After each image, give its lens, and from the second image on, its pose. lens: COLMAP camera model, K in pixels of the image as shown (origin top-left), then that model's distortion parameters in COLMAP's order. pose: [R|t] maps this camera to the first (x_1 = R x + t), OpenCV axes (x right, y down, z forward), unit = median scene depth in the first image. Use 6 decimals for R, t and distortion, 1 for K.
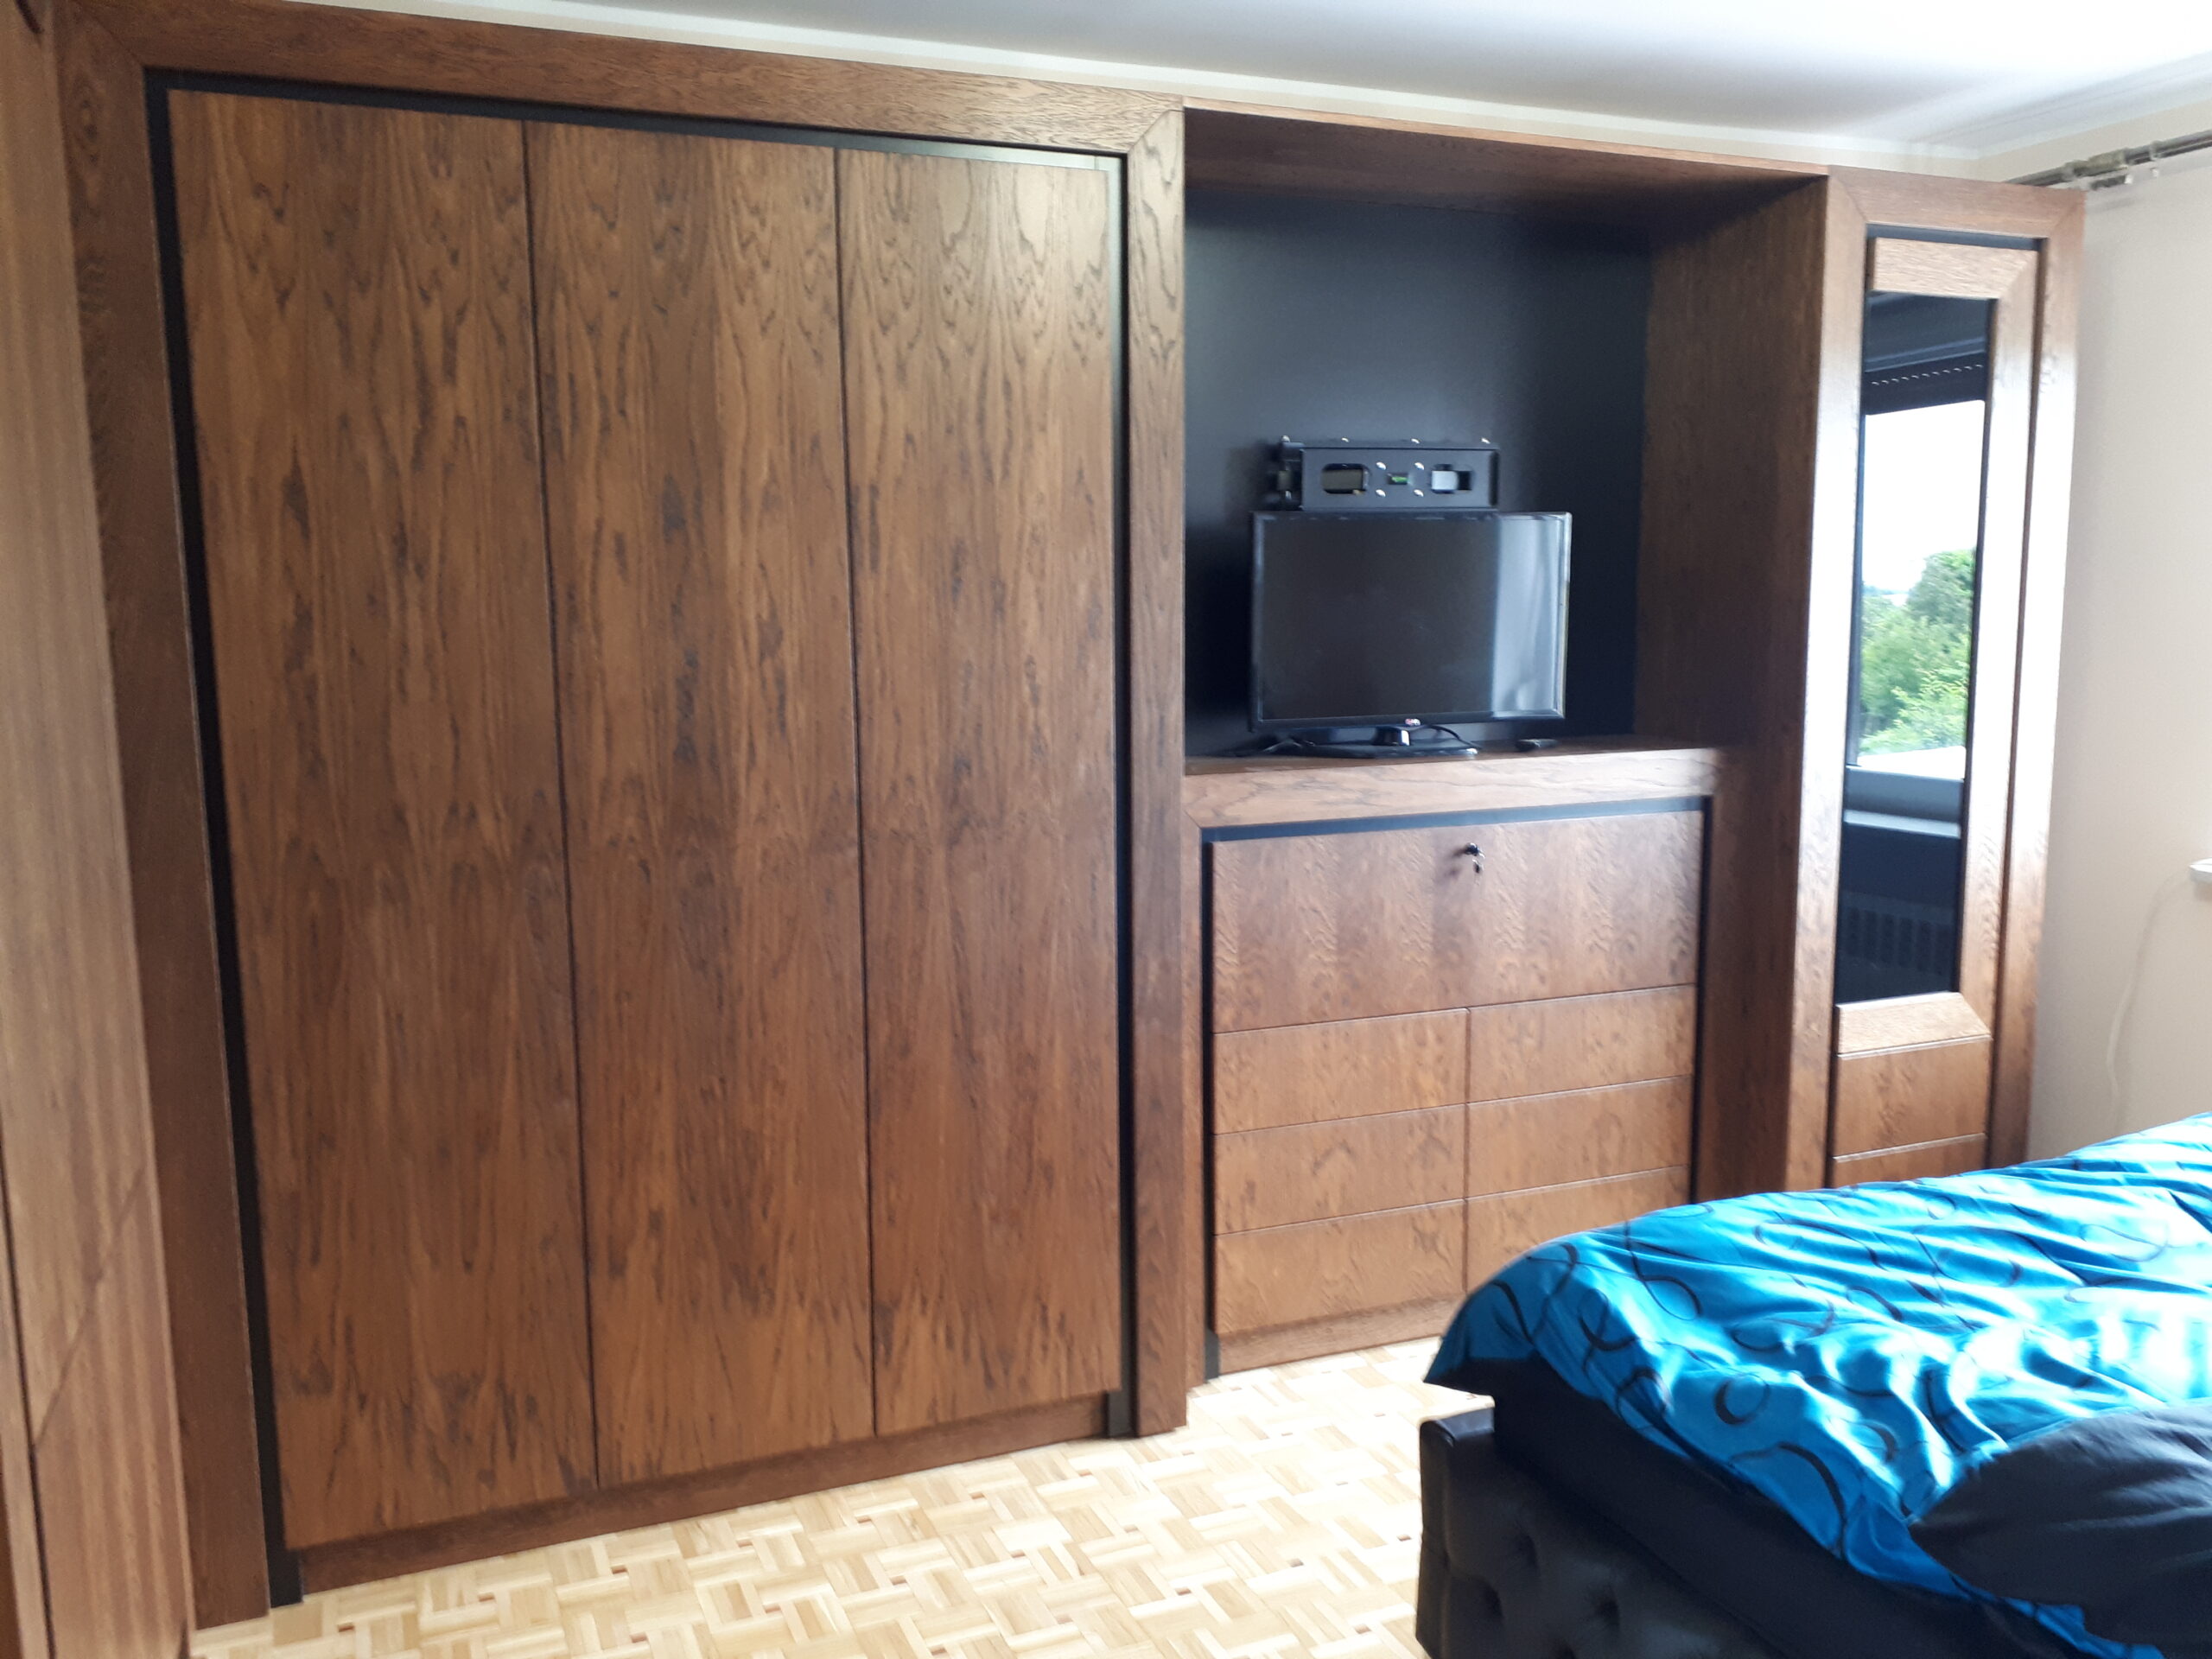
lens RADIAL K [[1703.6, 0, 1106.0], [0, 1703.6, 829.5], [0, 0, 1]] dist [0.106984, -0.194436]
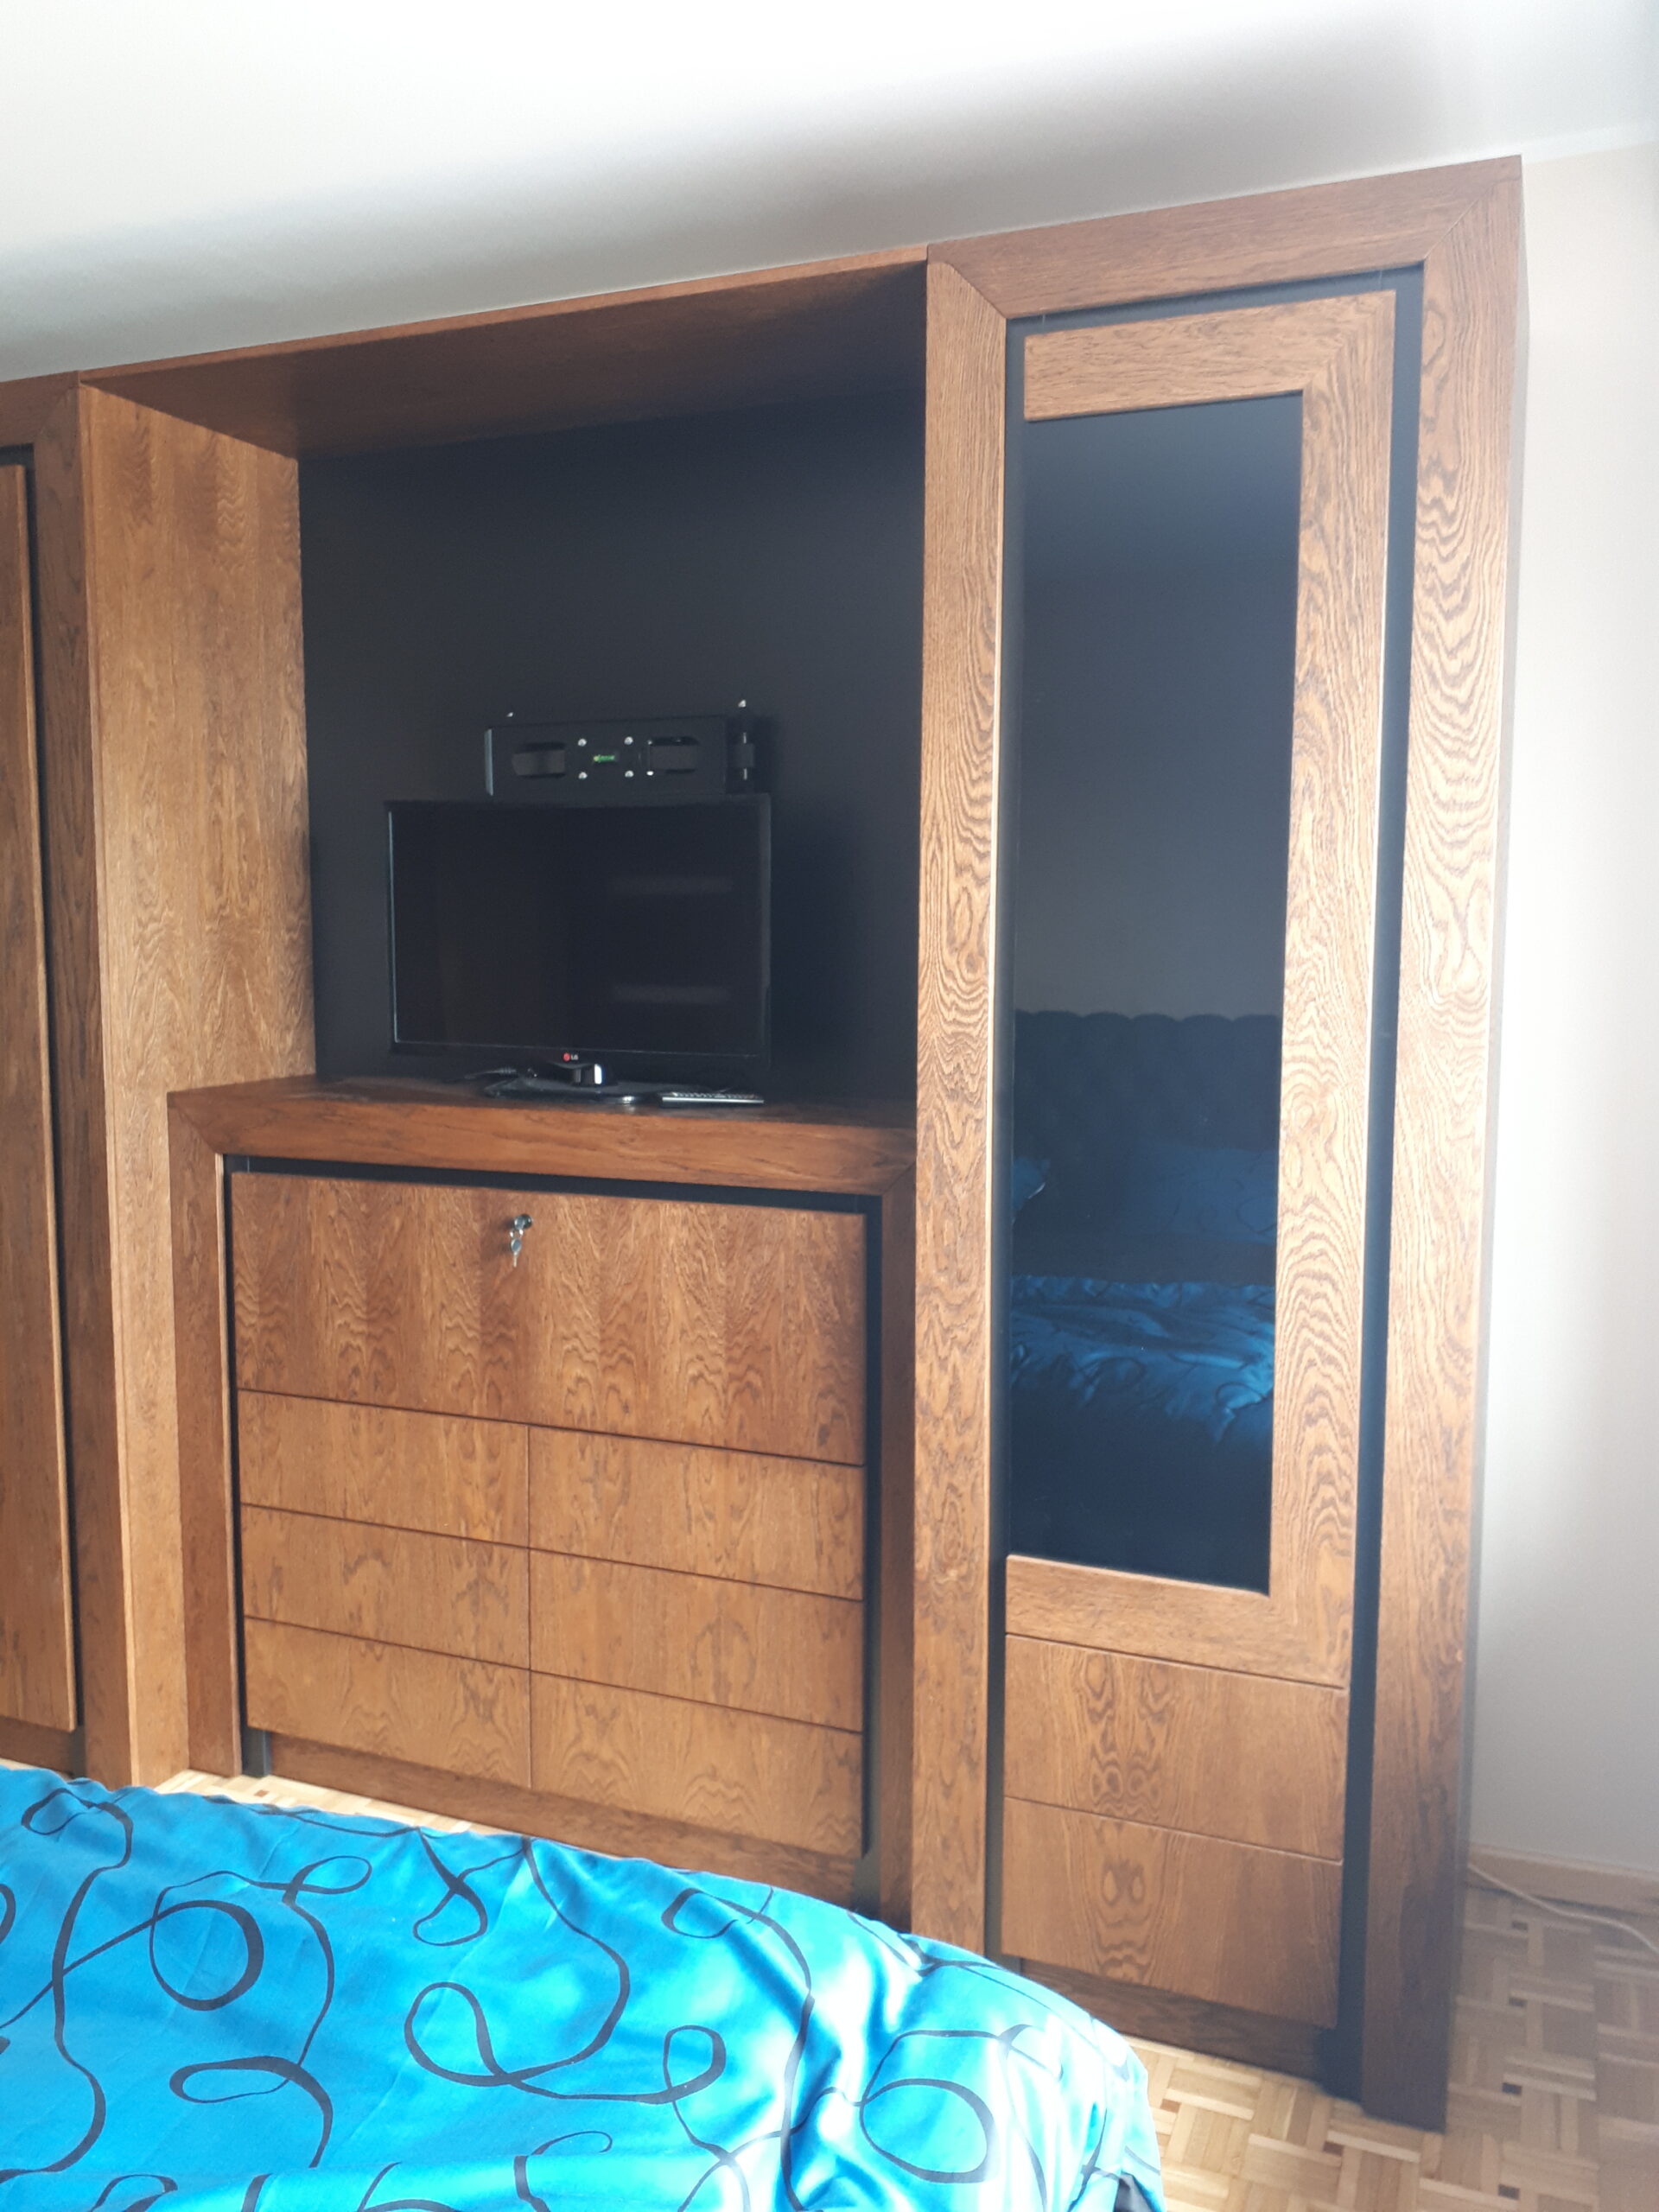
lens RADIAL K [[1703.6, 0, 831.5], [0, 1703.6, 1067.6], [0, 0, 1]] dist [0.106984, -0.194436]
pose [[0.727418, 0.069509, -0.682665, 0.840938], [-0.100438, 0.994927, -0.005719, -0.067771], [0.678805, 0.072725, 0.730709, 0.512941]]
